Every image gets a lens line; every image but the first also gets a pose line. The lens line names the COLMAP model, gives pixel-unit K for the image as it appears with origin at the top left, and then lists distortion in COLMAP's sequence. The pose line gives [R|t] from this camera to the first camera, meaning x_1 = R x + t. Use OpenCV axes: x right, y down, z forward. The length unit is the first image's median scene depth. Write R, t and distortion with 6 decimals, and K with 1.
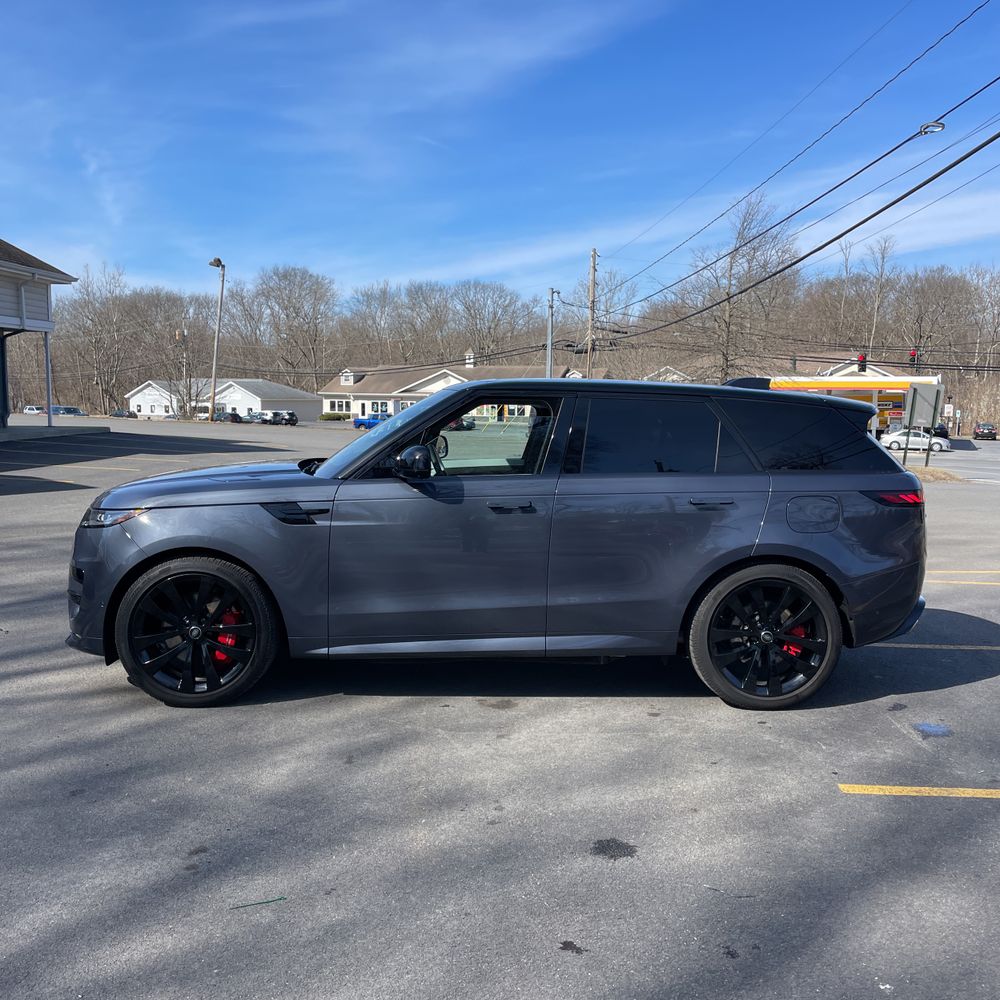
lens RADIAL K [[1014.2, 0, 526.2], [0, 1014.2, 506.8], [0, 0, 1]] dist [0.031937, 0.000000]
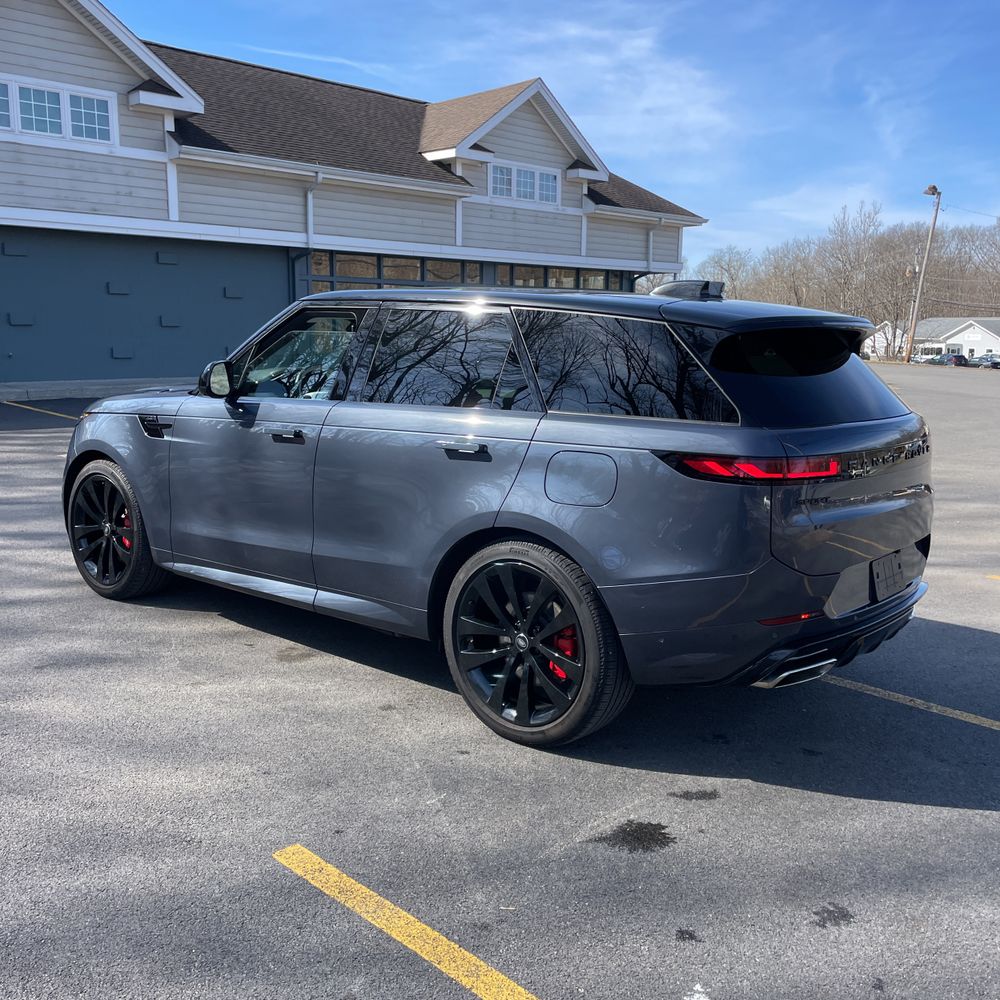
lens RADIAL K [[1014.2, 0, 494.2], [0, 1014.2, 504.7], [0, 0, 1]] dist [0.031937, 0.000000]
pose [[0.733276, 0.113246, -0.670434, 0.139194], [-0.076923, 0.993519, 0.083686, -0.005408], [0.675566, -0.009794, 0.737235, 0.092898]]
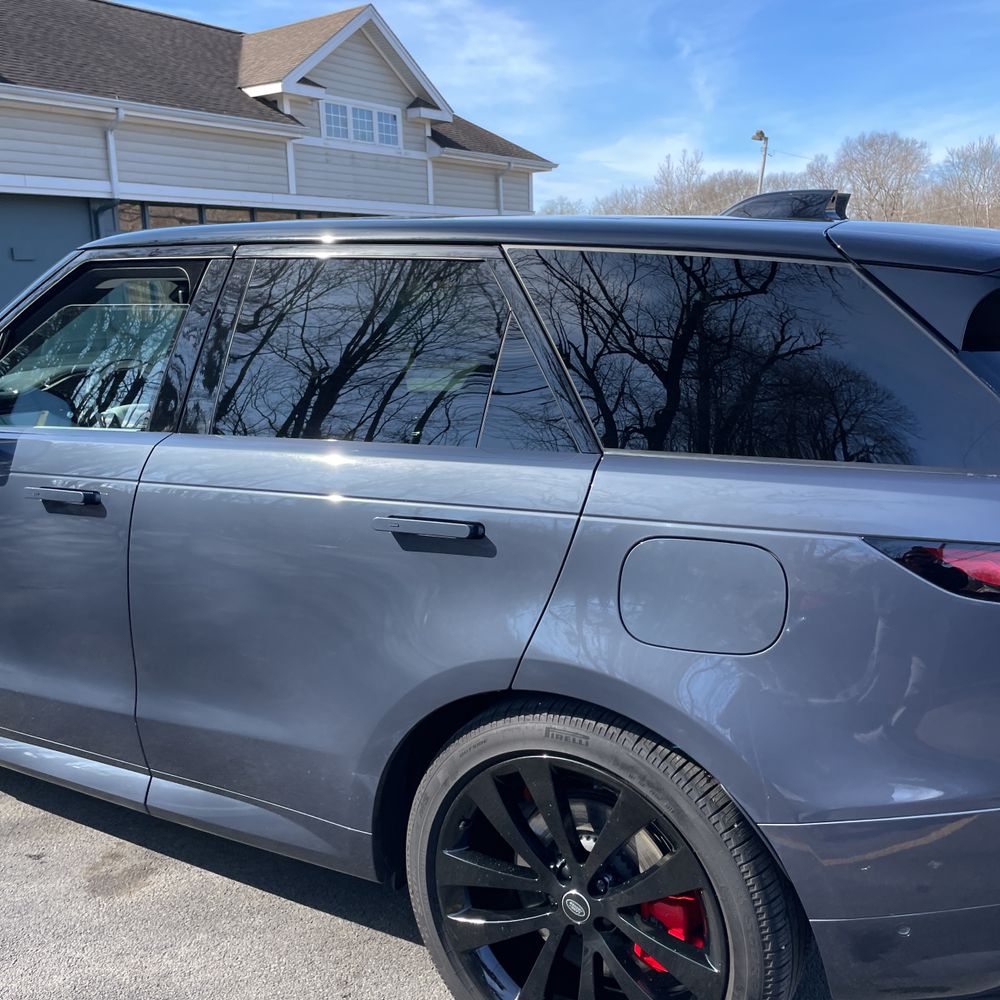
lens RADIAL K [[1014.2, 0, 509.0], [0, 1014.2, 502.2], [0, 0, 1]] dist [0.031937, 0.000000]
pose [[0.839637, 0.085409, -0.536391, 0.080584], [-0.028093, 0.993066, 0.114150, -0.011555], [0.542422, -0.080776, 0.836214, 0.139752]]
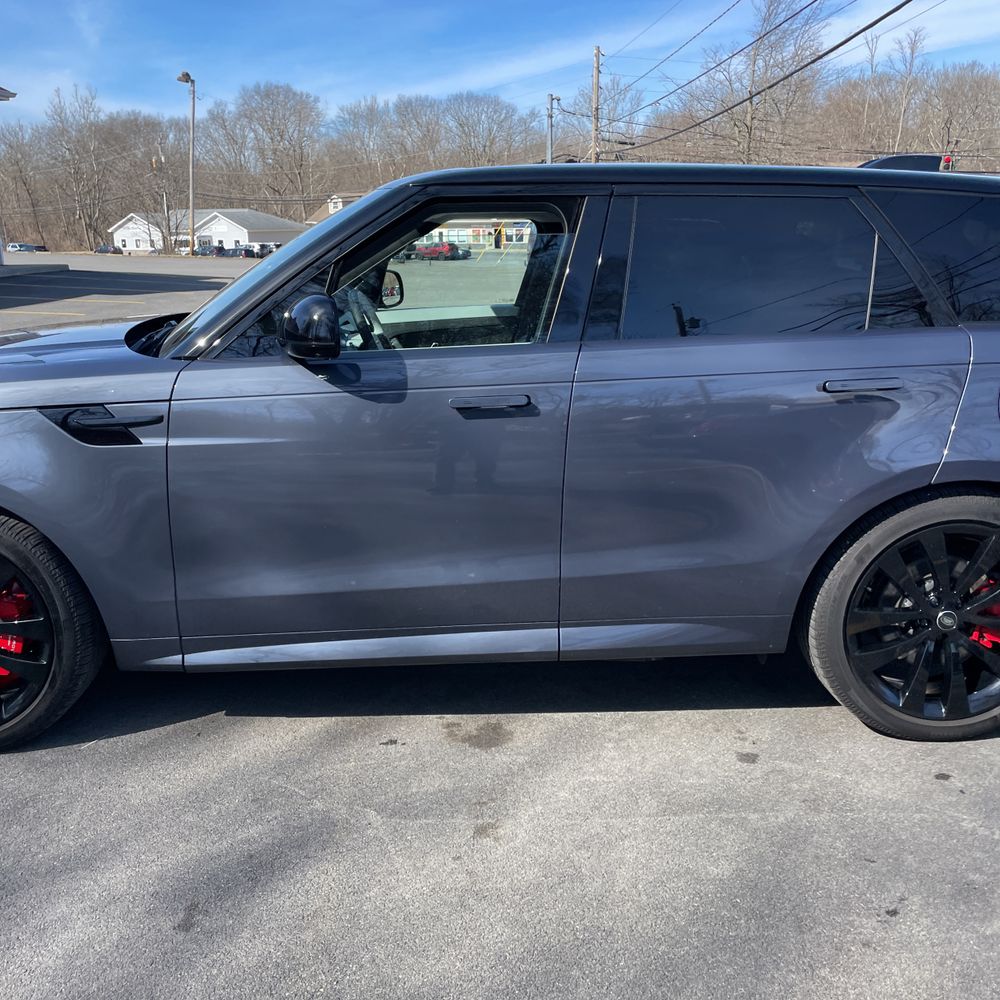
lens RADIAL K [[1014.2, 0, 493.4], [0, 1014.2, 500.8], [0, 0, 1]] dist [0.031937, 0.000000]
pose [[0.999239, -0.016241, -0.035455, 0.000722], [0.021668, 0.987118, 0.158520, -0.006975], [0.032424, -0.159168, 0.986719, 0.088312]]
